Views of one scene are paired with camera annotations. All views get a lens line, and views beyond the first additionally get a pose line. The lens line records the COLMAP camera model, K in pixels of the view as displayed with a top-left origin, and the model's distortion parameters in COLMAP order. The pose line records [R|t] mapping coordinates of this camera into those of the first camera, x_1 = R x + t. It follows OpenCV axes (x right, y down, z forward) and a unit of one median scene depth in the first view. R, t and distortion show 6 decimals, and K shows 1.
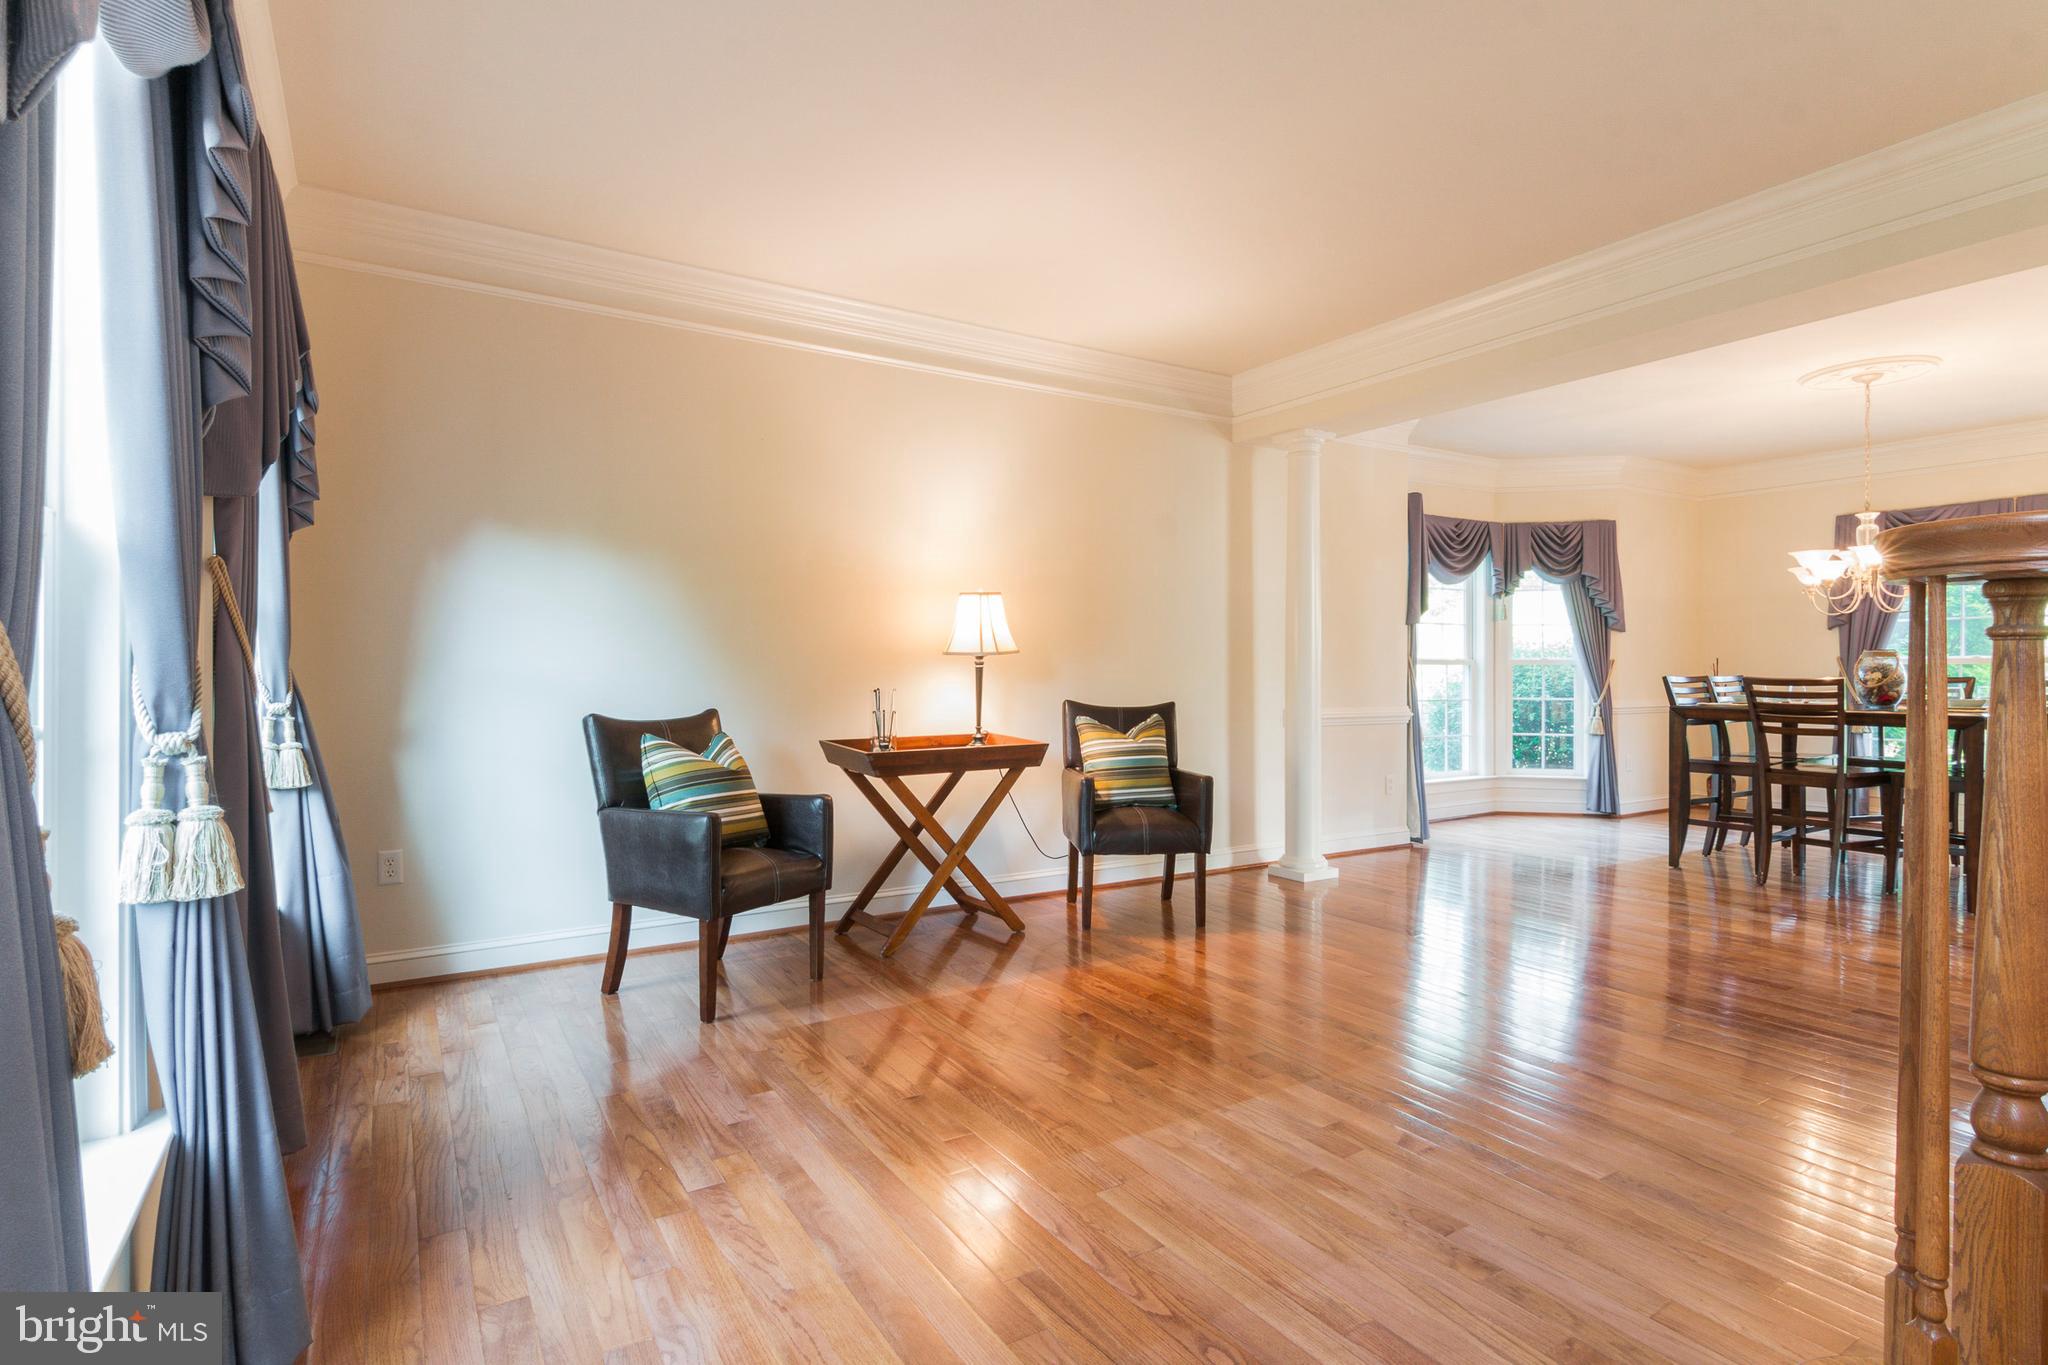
lens RADIAL K [[1051.2, 0, 1024.0], [0, 1051.2, 682.5], [0, 0, 1]] dist [0.011070, -0.000006]
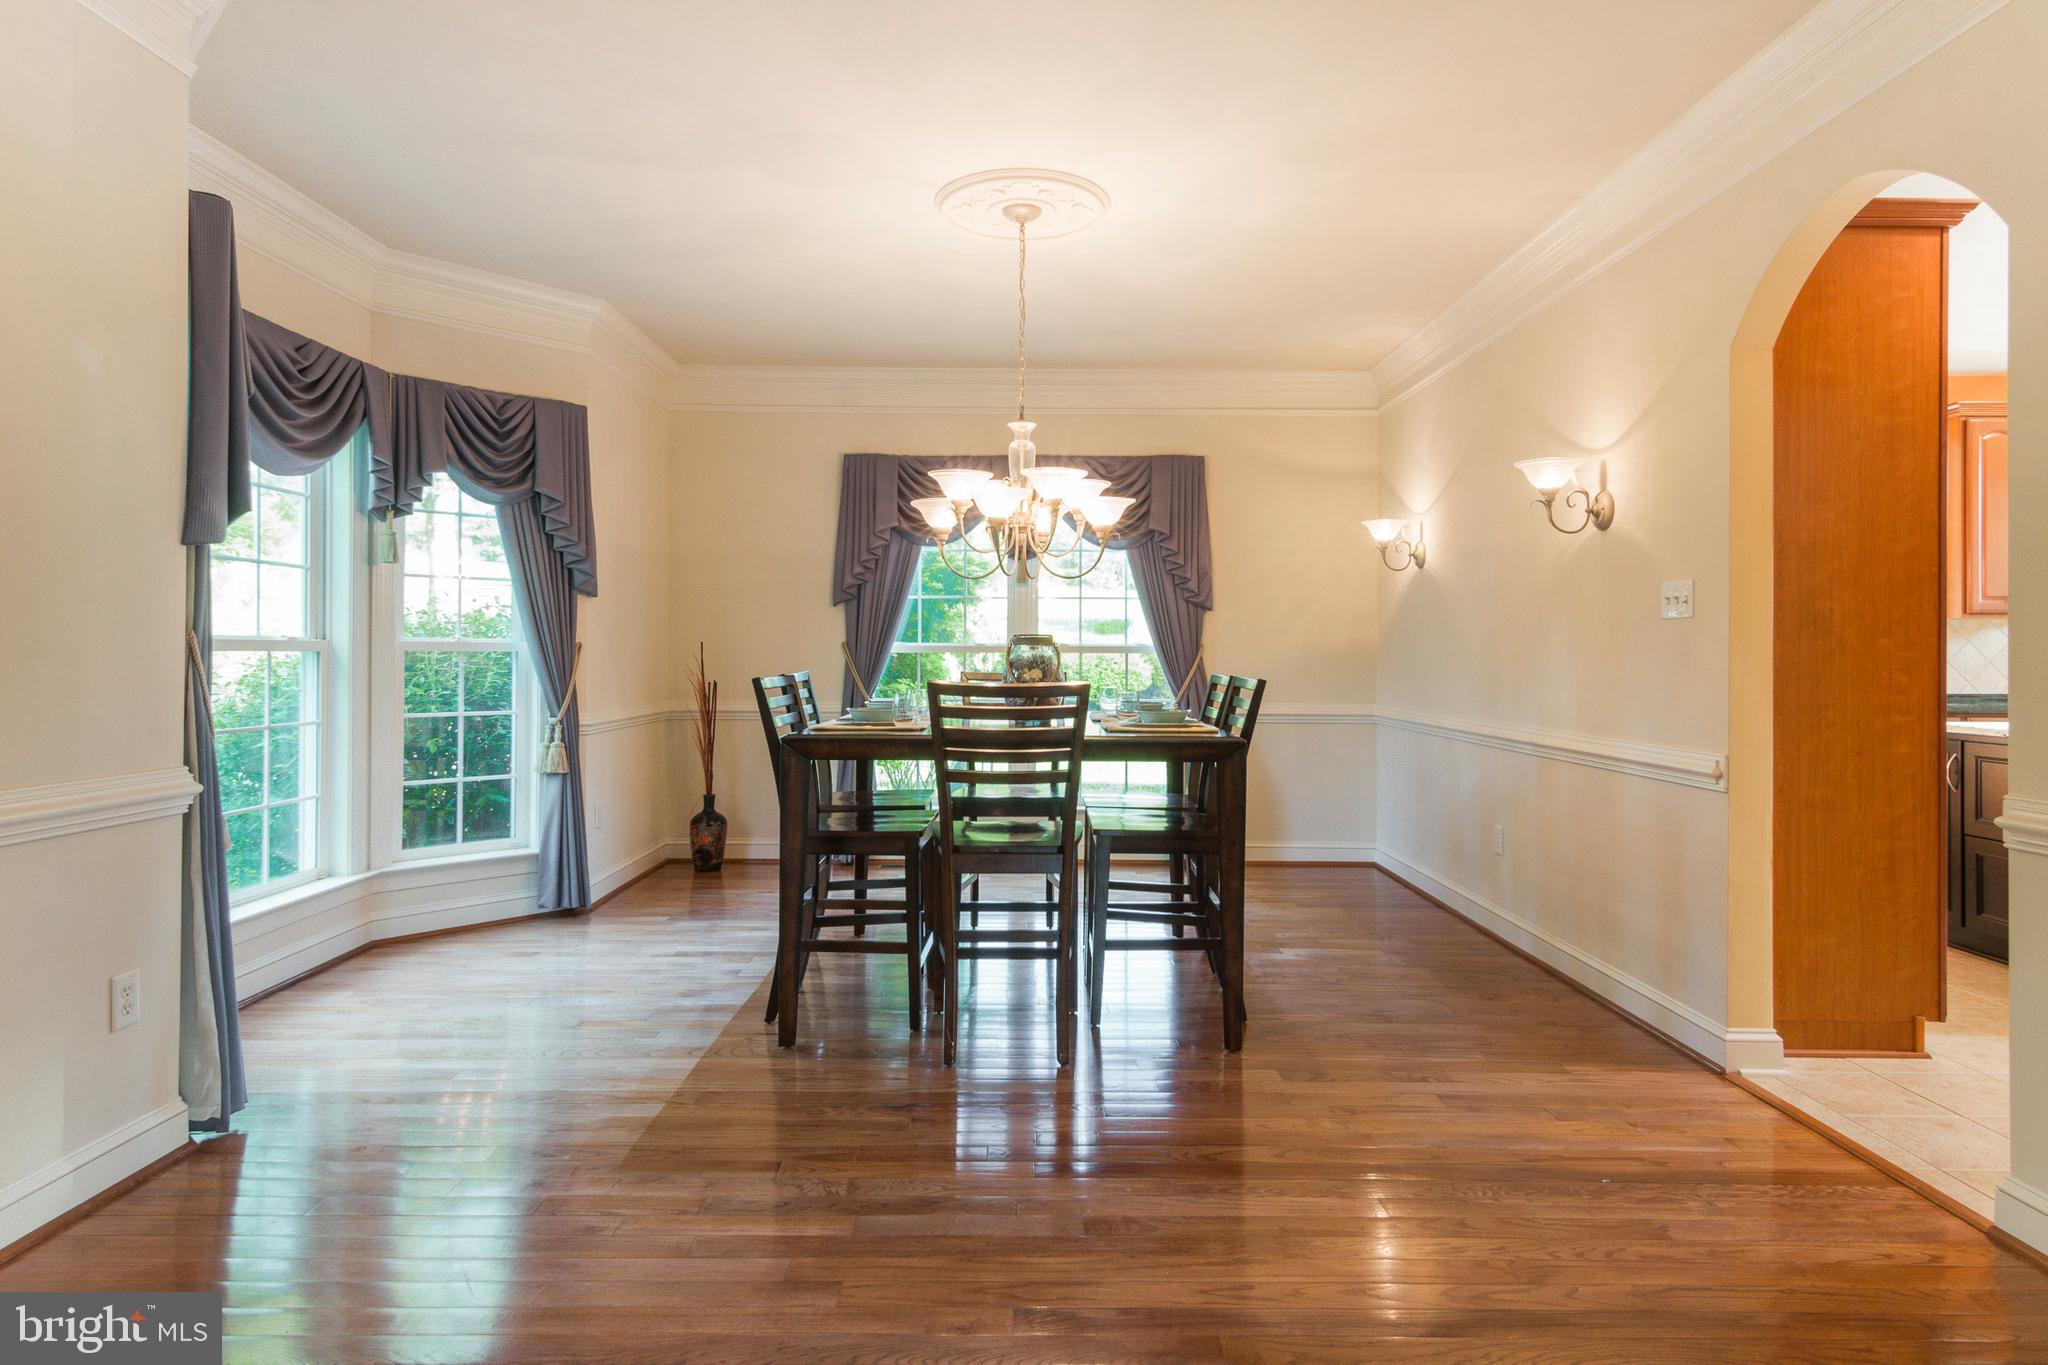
lens RADIAL K [[1106.9, 0, 1031.0], [0, 1106.9, 644.5], [0, 0, 1]] dist [-0.020078, -0.000583]
pose [[0.513302, 0.013371, 0.858104, 0.160699], [0.003458, 0.999838, -0.017648, -0.009368], [-0.858201, 0.012026, 0.513172, 0.467834]]
